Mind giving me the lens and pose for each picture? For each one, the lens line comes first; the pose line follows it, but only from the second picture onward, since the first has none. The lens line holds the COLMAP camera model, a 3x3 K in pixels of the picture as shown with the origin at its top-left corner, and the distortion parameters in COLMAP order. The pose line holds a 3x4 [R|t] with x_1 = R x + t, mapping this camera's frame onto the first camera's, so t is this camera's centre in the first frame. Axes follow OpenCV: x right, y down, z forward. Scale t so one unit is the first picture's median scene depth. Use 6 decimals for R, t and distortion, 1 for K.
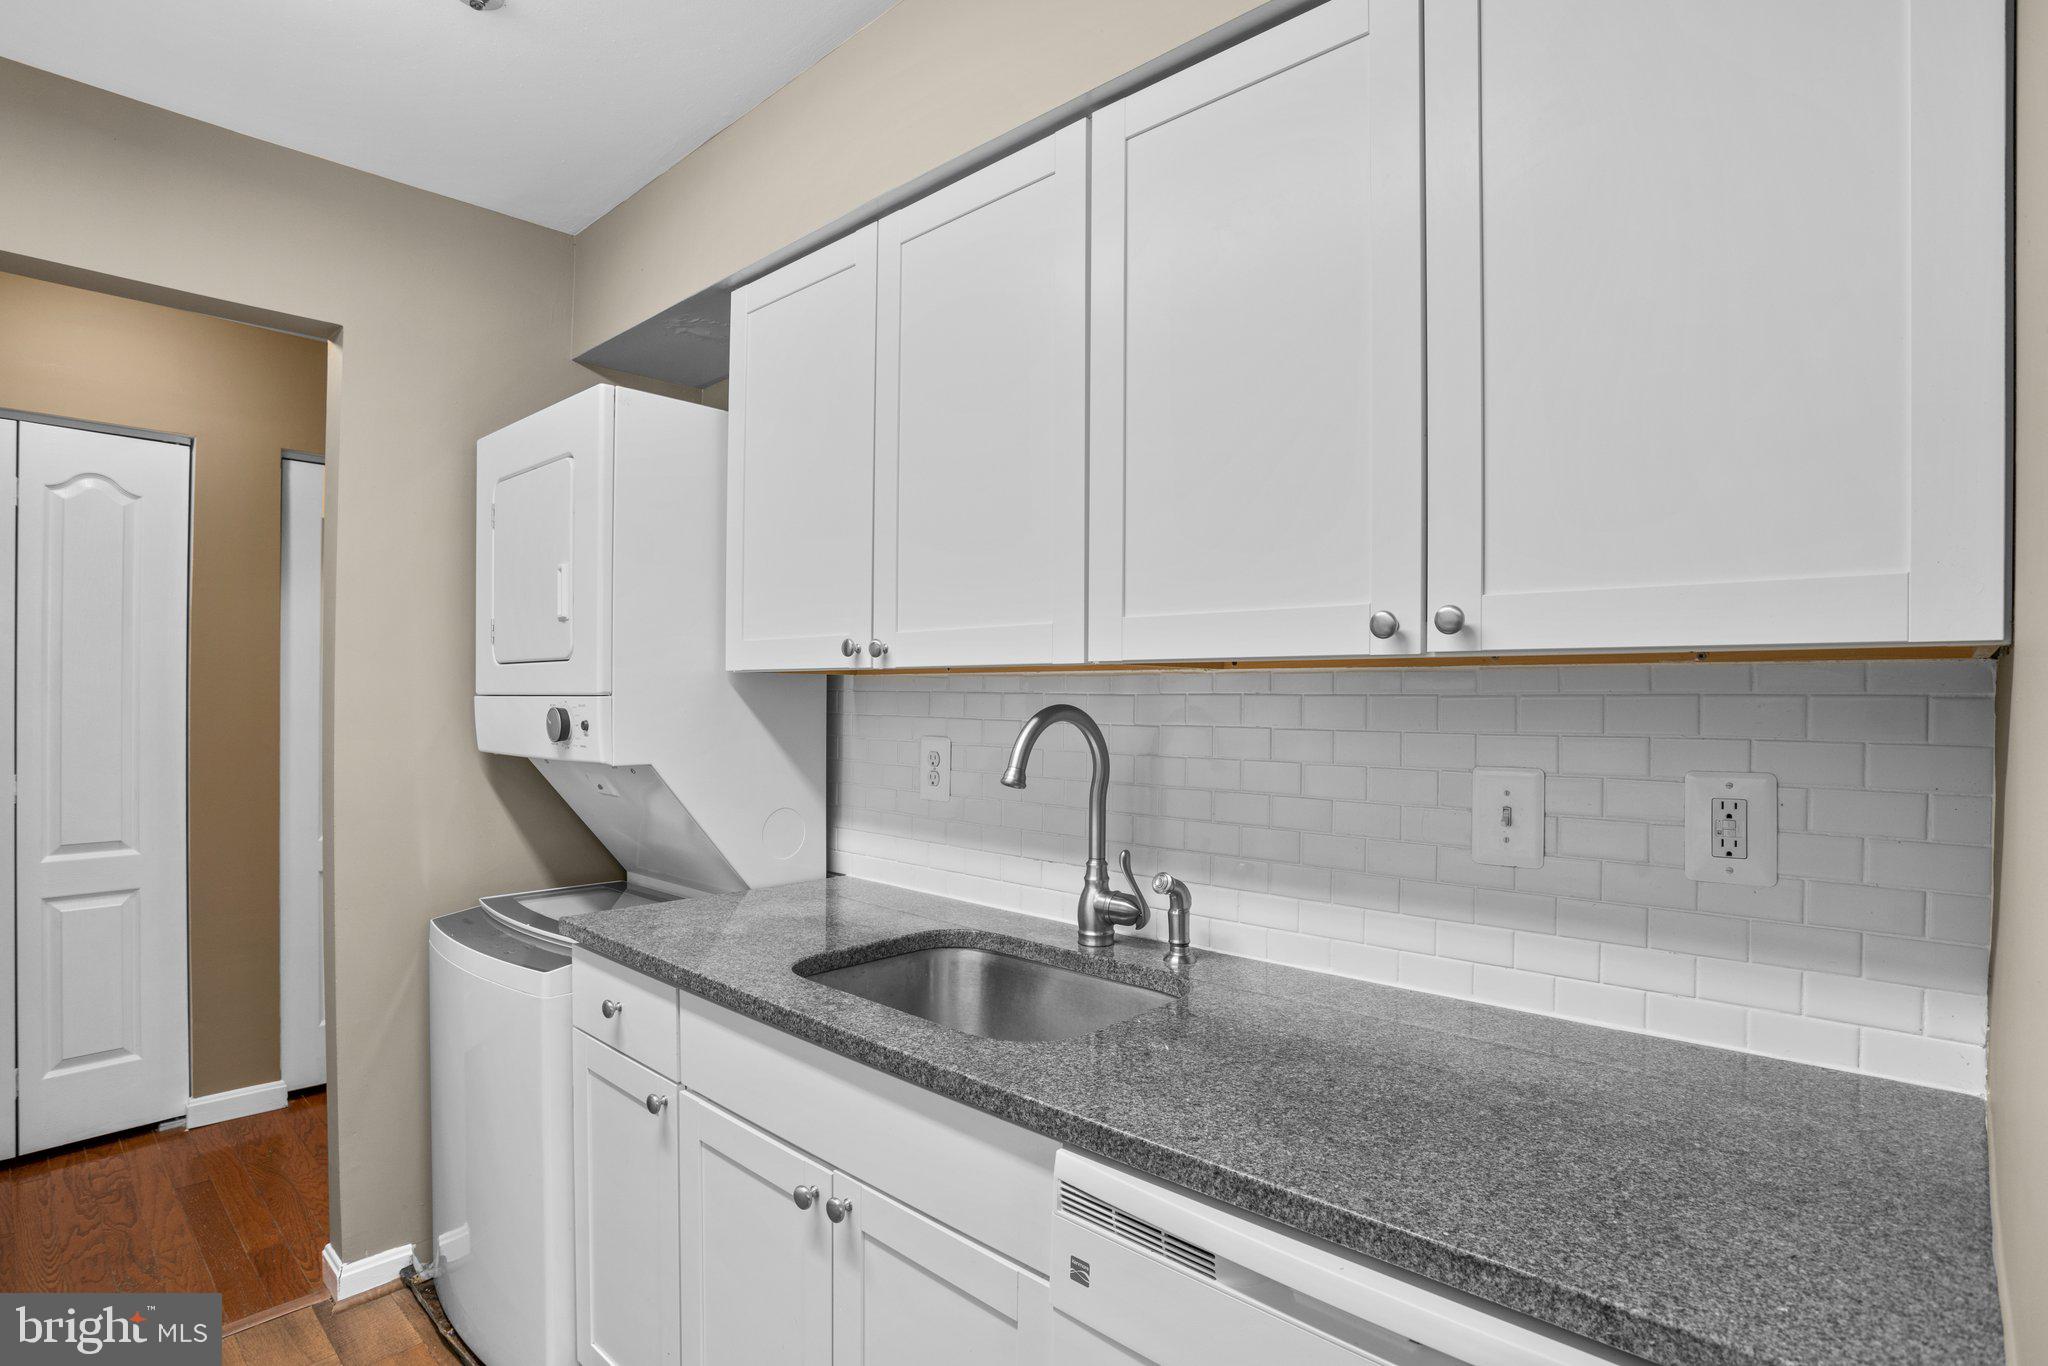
lens RADIAL K [[1018.4, 0, 1005.0], [0, 1018.4, 689.7], [0, 0, 1]] dist [-0.088369, 0.037941]
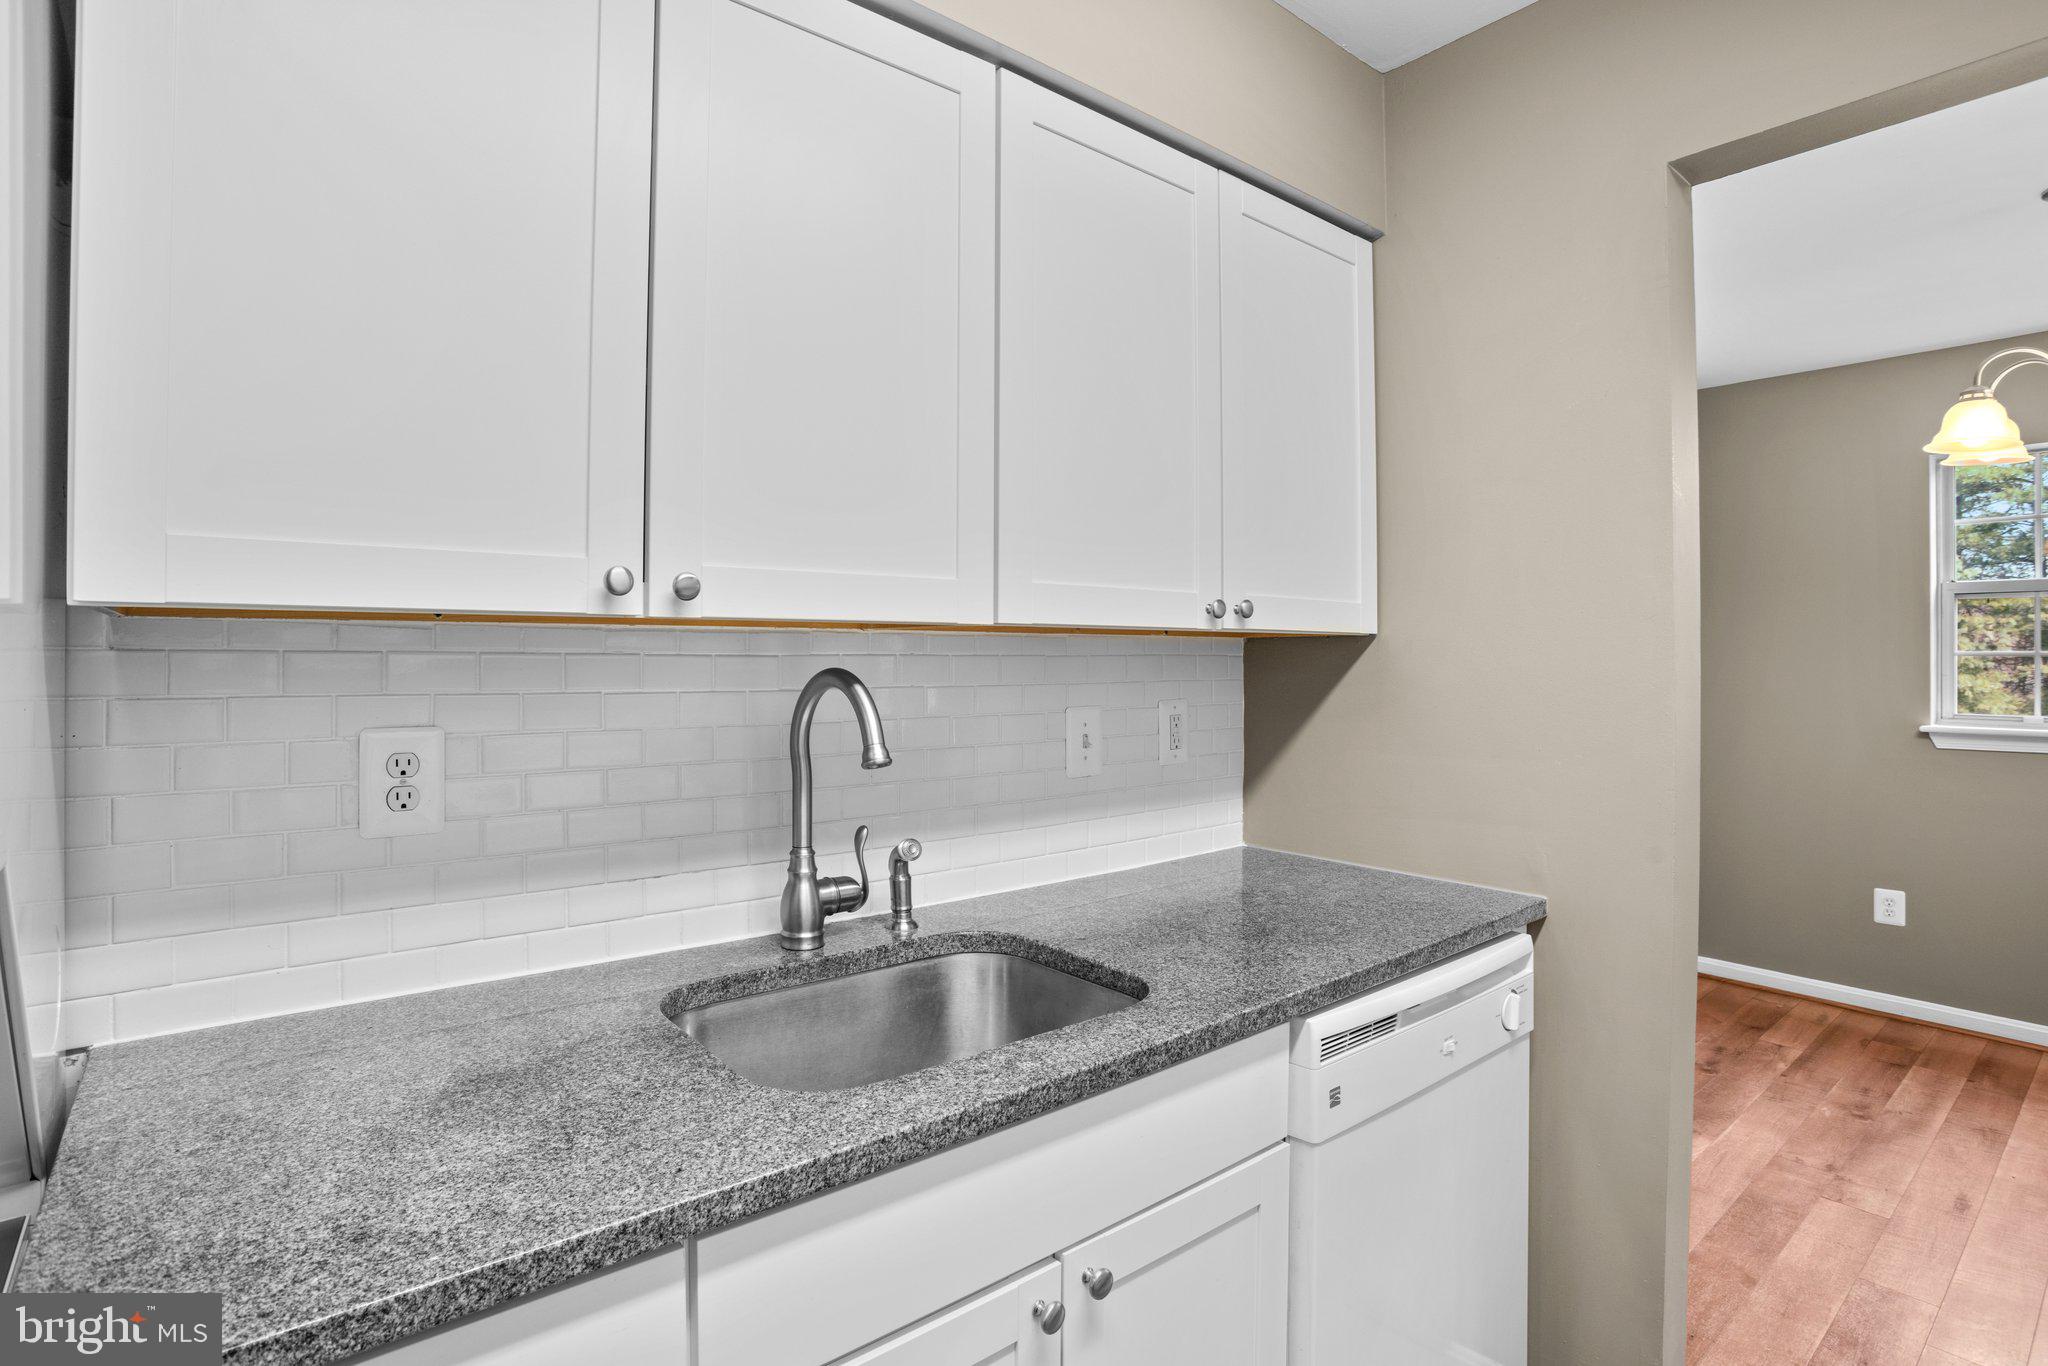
lens RADIAL K [[1025.2, 0, 1014.4], [0, 1025.2, 652.7], [0, 0, 1]] dist [-0.068966, 0.025483]
pose [[0.122793, -0.002937, 0.992428, -0.910734], [-0.009923, 0.999942, 0.004187, -0.003630], [-0.992383, -0.010362, 0.122757, 0.883920]]
